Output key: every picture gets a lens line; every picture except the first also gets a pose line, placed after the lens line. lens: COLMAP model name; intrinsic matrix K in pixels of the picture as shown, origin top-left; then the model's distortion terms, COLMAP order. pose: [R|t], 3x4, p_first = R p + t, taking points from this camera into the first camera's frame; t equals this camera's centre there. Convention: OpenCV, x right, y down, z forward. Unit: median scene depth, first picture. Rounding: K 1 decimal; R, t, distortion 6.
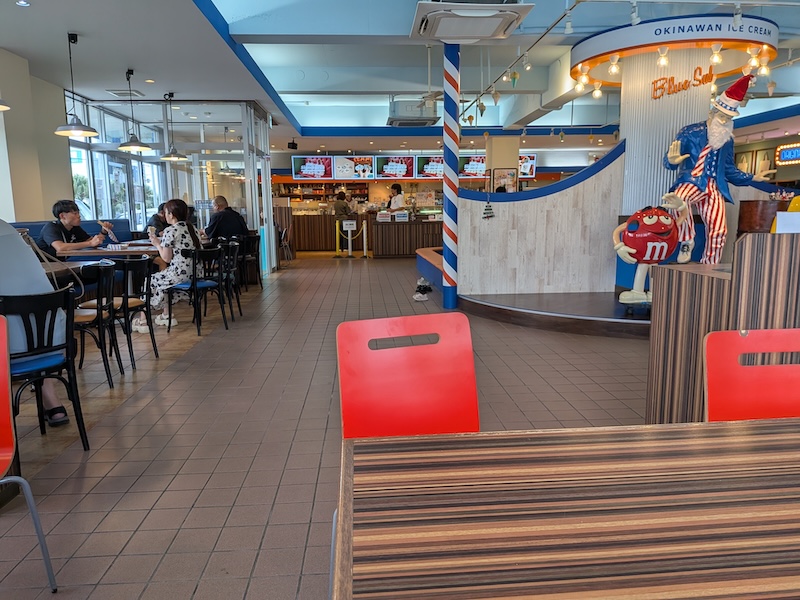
lens RADIAL K [[585.6, 0, 400.0], [0, 585.6, 300.0], [0, 0, 1]] dist [0.082794, -0.086242]
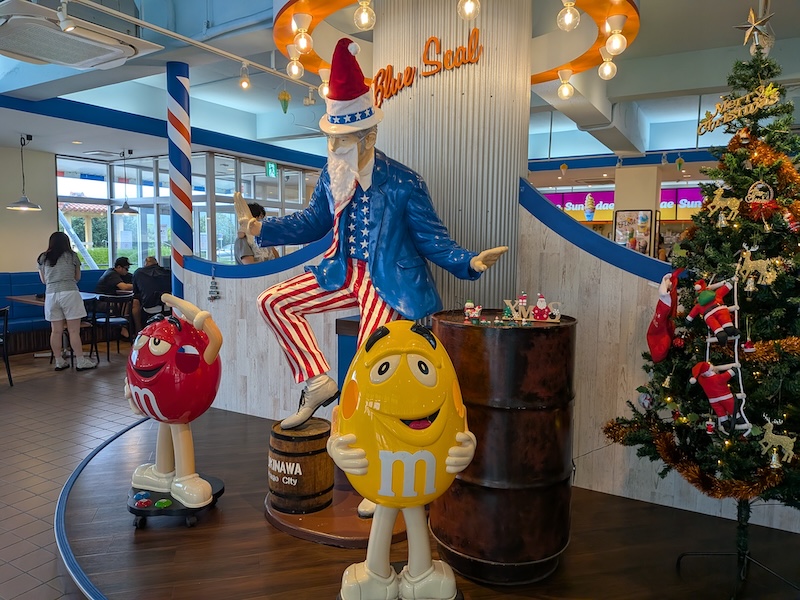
lens RADIAL K [[563.3, 0, 394.7], [0, 563.3, 297.7], [0, 0, 1]] dist [0.078010, -0.117064]
pose [[0.825616, 0.072026, -0.559617, 0.706612], [-0.101610, 0.994583, -0.021899, -0.149299], [0.555008, 0.074942, 0.828462, 0.562440]]
